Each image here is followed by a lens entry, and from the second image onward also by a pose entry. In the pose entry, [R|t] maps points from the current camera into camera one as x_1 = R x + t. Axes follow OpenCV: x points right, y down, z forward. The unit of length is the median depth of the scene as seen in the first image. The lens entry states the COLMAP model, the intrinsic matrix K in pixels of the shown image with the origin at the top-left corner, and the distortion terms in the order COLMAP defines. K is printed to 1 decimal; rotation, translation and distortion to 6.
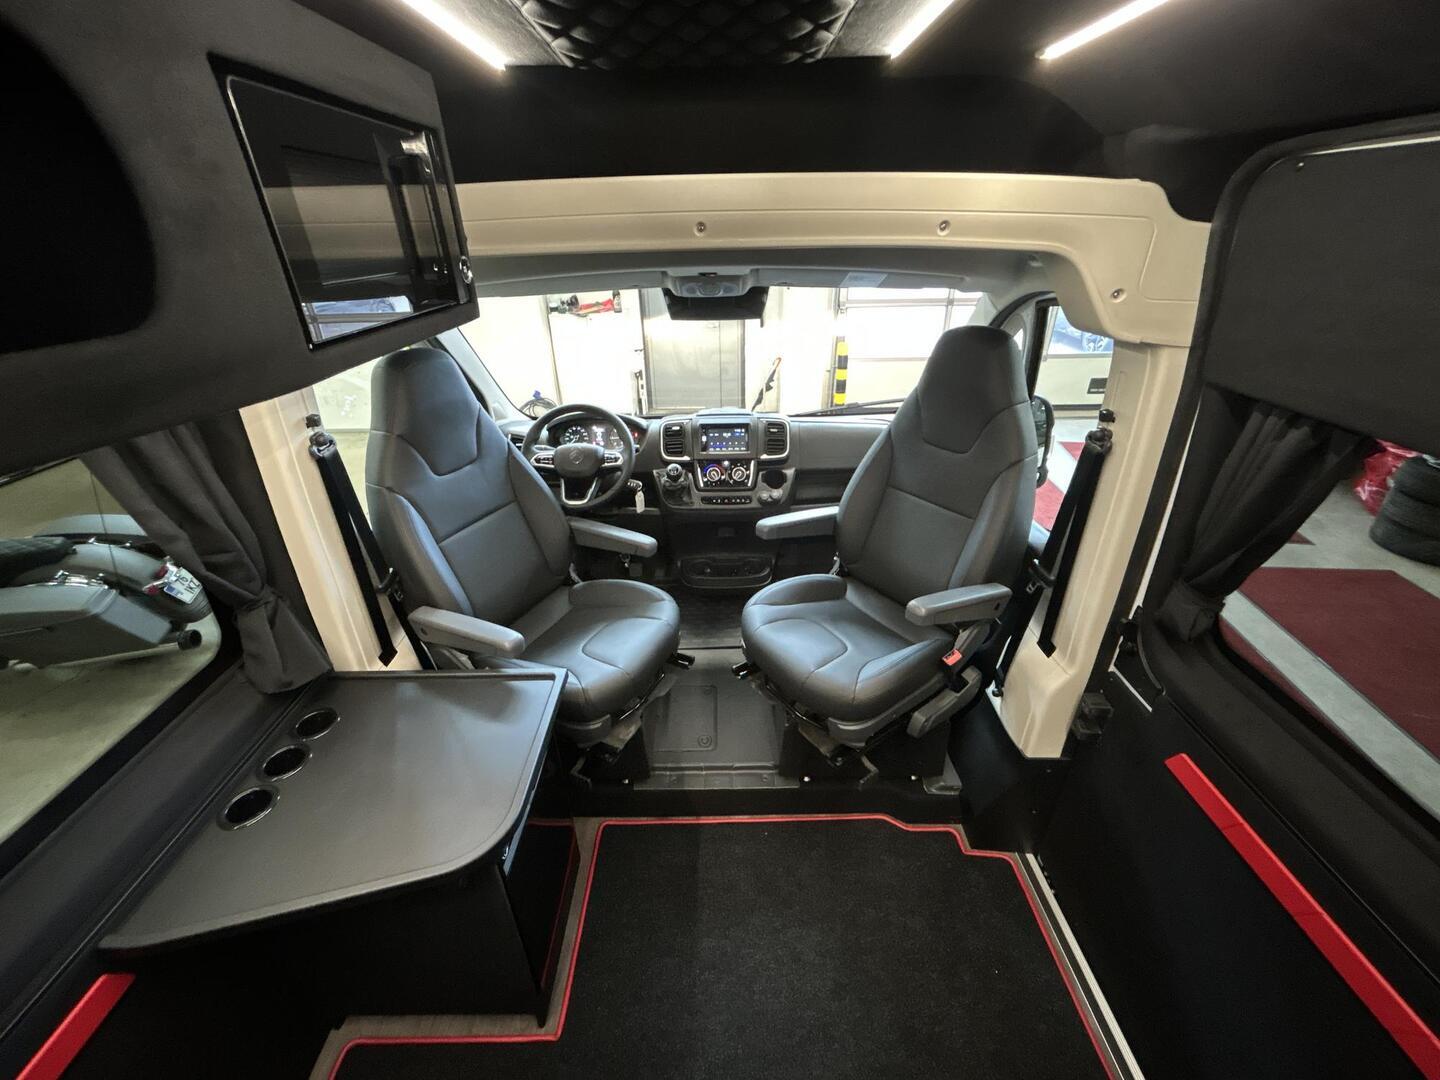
lens RADIAL K [[588.3, 0, 722.6], [0, 588.3, 529.7], [0, 0, 1]] dist [-0.001273, -0.000199]
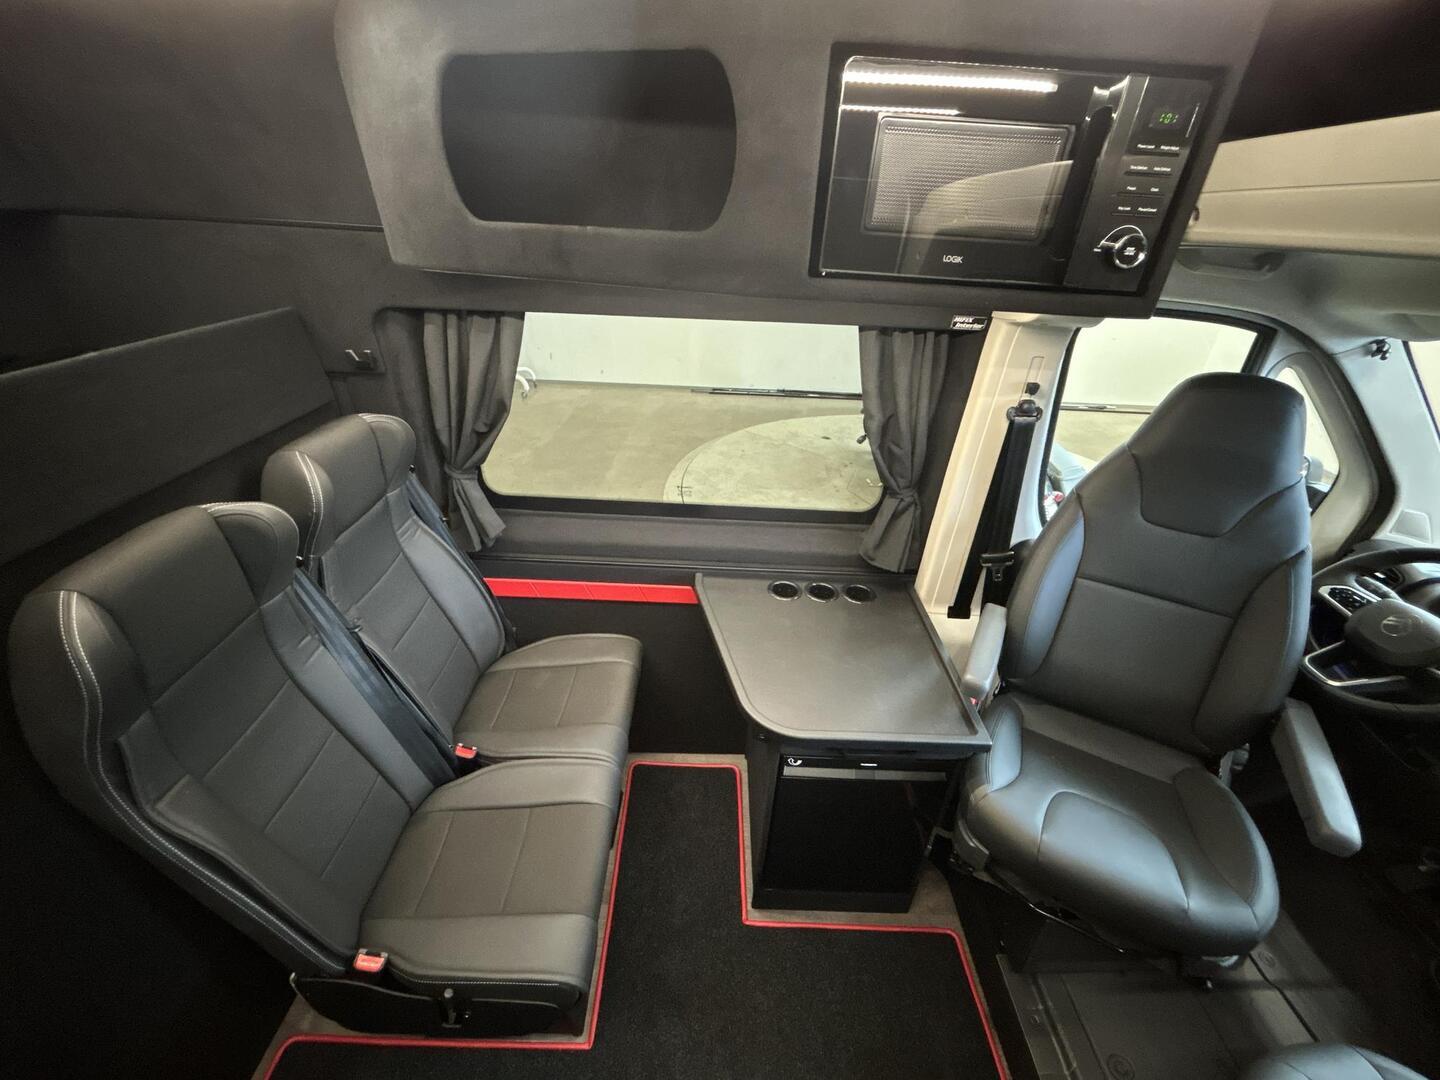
lens RADIAL K [[591.4, 0, 720.0], [0, 591.4, 540.0], [0, 0, 1]] dist [-0.003278, -0.000291]
pose [[-0.018862, 0.520368, -0.853734, 0.337057], [-0.502604, 0.733219, 0.458016, -0.186611], [0.864311, 0.437729, 0.247709, 0.378719]]
